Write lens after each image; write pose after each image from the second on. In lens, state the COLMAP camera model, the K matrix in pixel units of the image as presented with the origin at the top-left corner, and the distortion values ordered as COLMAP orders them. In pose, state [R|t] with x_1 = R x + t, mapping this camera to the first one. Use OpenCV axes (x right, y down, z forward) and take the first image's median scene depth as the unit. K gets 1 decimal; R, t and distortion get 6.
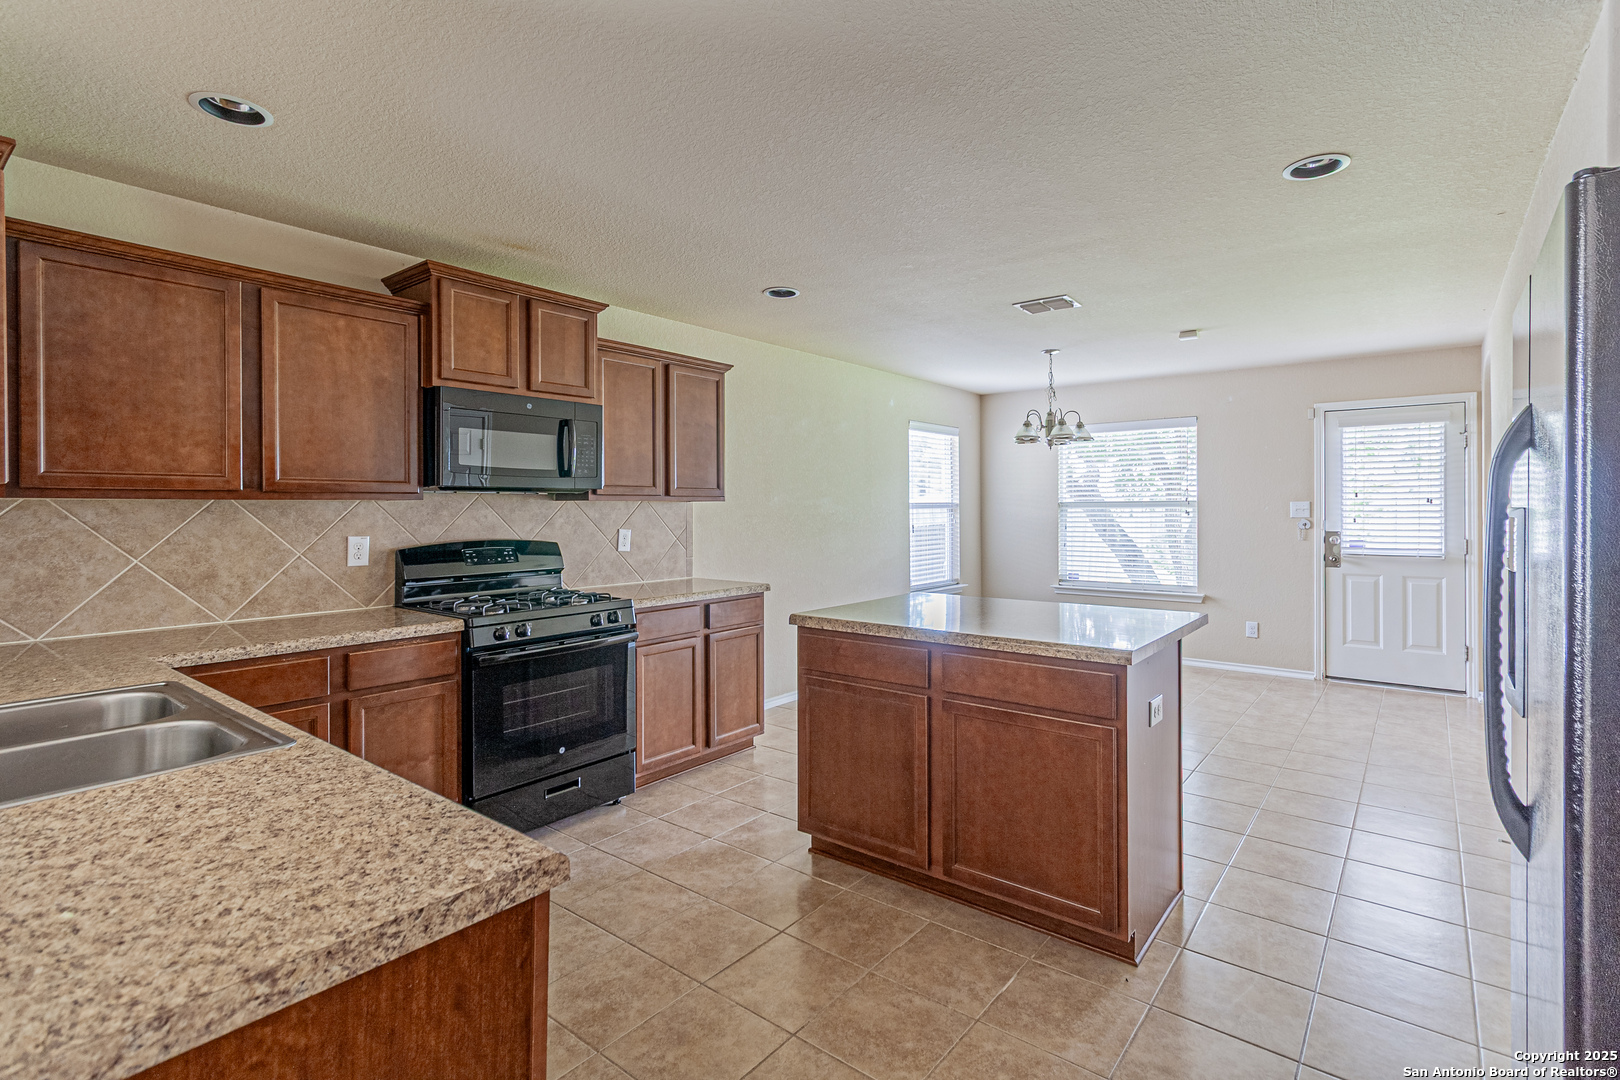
lens RADIAL K [[775.5, 0, 804.7], [0, 775.5, 509.4], [0, 0, 1]] dist [0.002984, 0.000801]
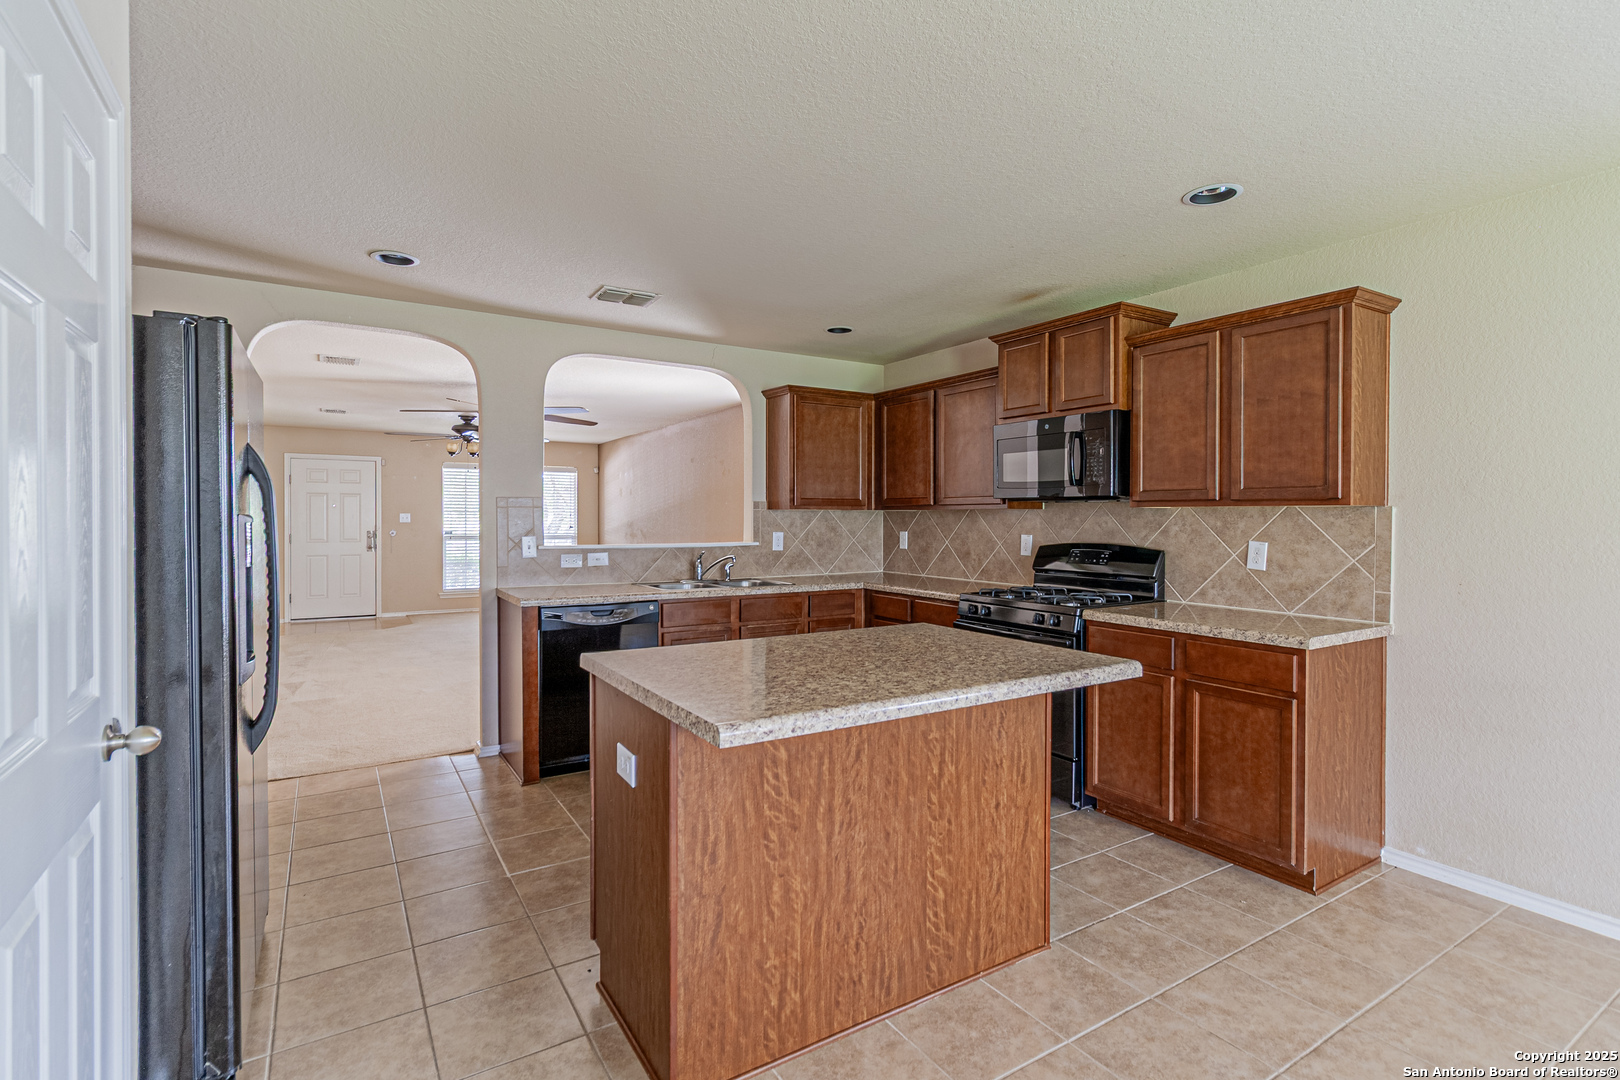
lens RADIAL K [[771.9, 0, 833.9], [0, 771.9, 525.0], [0, 0, 1]] dist [-0.000181, 0.000211]
pose [[-0.314310, 0.013742, -0.949221, 0.515142], [-0.002623, 0.999879, 0.015344, -0.002185], [0.949317, 0.007313, -0.314236, 0.654027]]
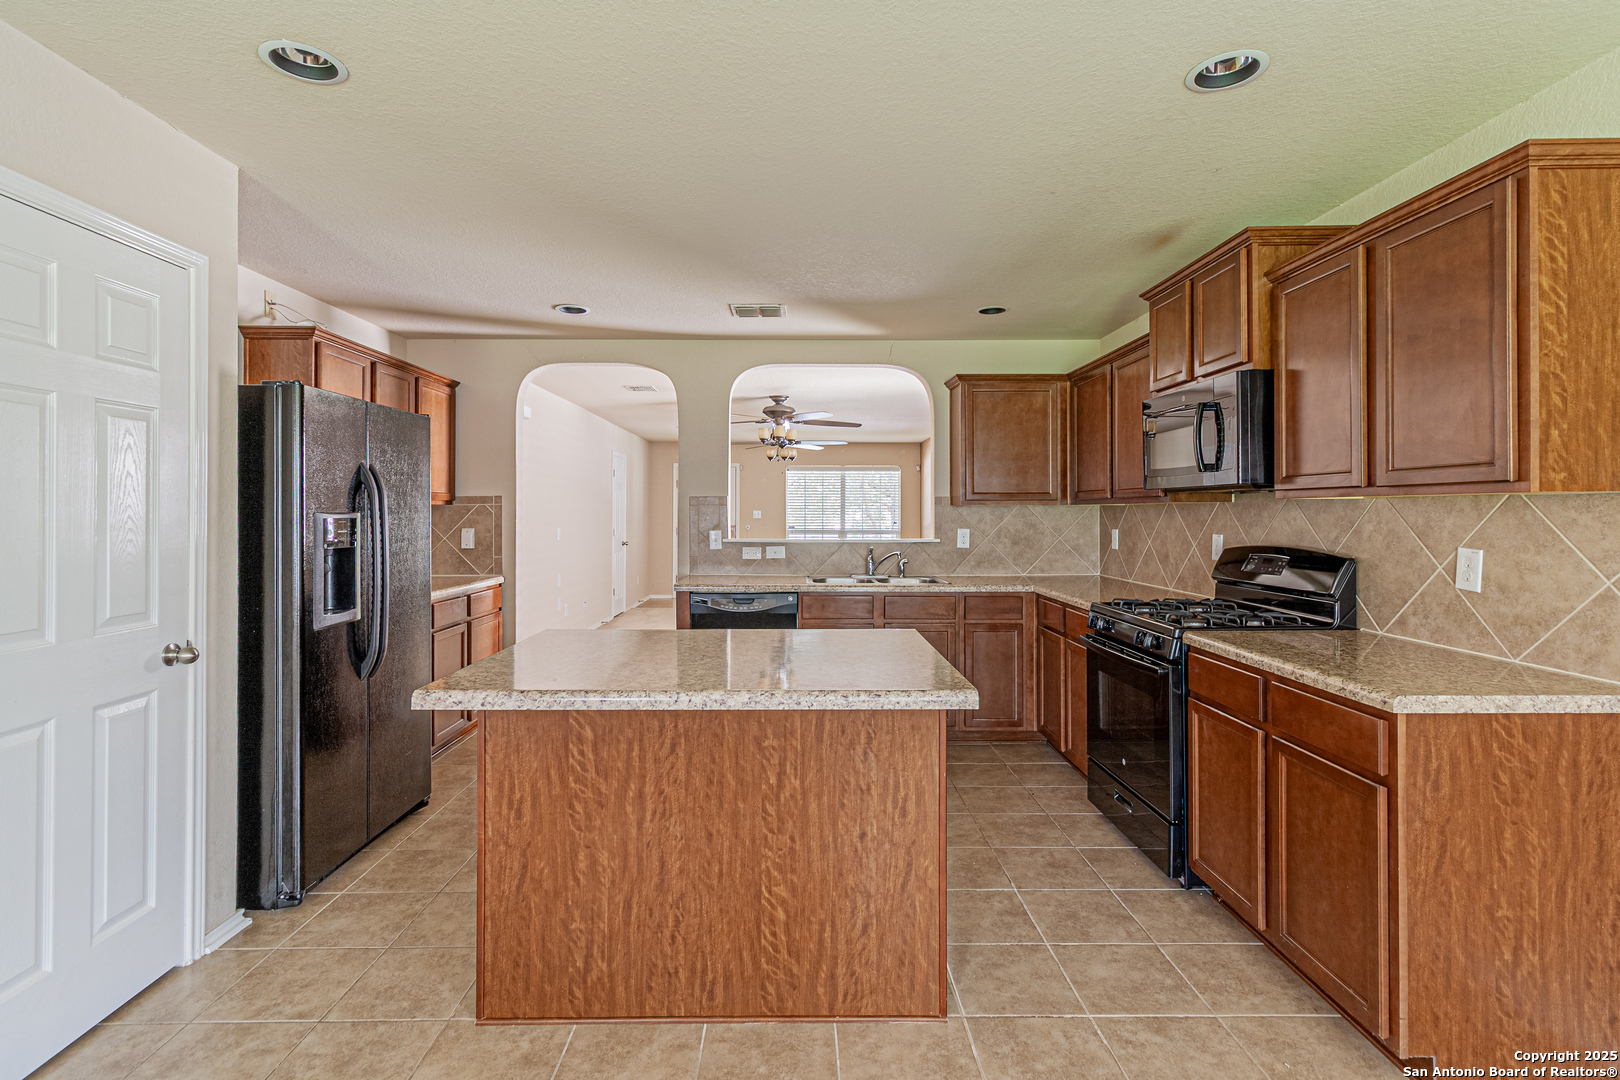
lens RADIAL K [[775.5, 0, 804.7], [0, 775.5, 509.4], [0, 0, 1]] dist [0.002984, 0.000801]
pose [[-0.771891, 0.002351, -0.635751, 0.354630], [0.002968, 0.999996, 0.000093, -0.002027], [0.635748, -0.001815, -0.771894, 0.877357]]
